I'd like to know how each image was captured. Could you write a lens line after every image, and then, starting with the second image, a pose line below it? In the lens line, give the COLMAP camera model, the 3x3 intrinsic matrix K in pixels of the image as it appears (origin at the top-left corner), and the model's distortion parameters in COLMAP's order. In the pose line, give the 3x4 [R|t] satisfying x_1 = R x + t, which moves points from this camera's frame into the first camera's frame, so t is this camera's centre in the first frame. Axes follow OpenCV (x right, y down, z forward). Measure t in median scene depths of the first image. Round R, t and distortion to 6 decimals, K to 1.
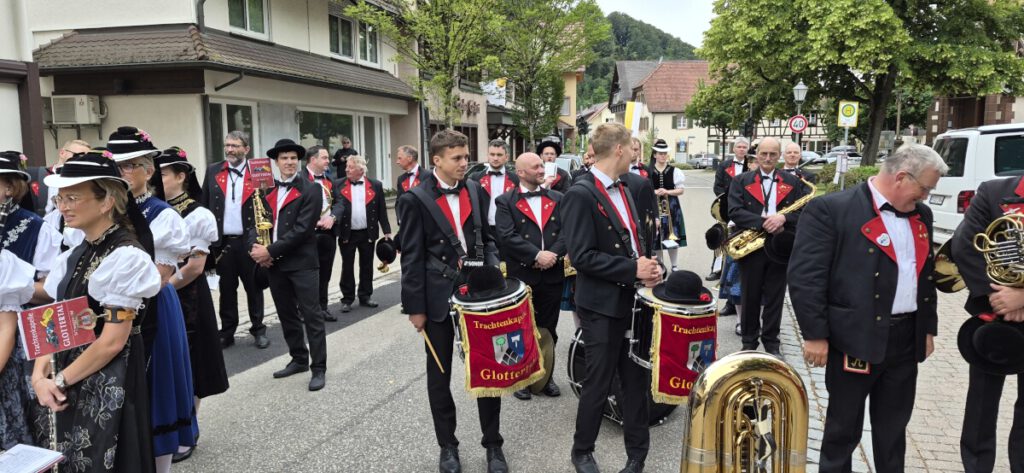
lens RADIAL K [[732.1, 0, 512.0], [0, 732.1, 236.5], [0, 0, 1]] dist [-0.013156, -0.031652]
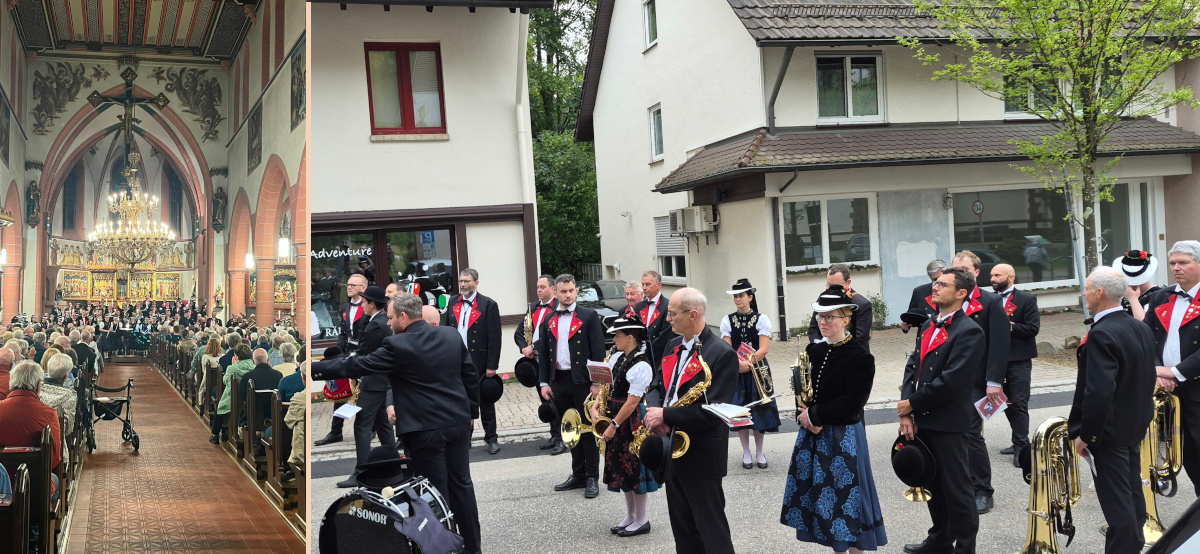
lens RADIAL K [[857.9, 0, 600.0], [0, 857.9, 277.0], [0, 0, 1]] dist [-0.013156, -0.031652]
pose [[0.491521, 0.001788, -0.870864, 0.451131], [-0.041872, 0.998890, -0.021582, -0.051370], [0.869858, 0.047073, 0.491050, 0.232245]]
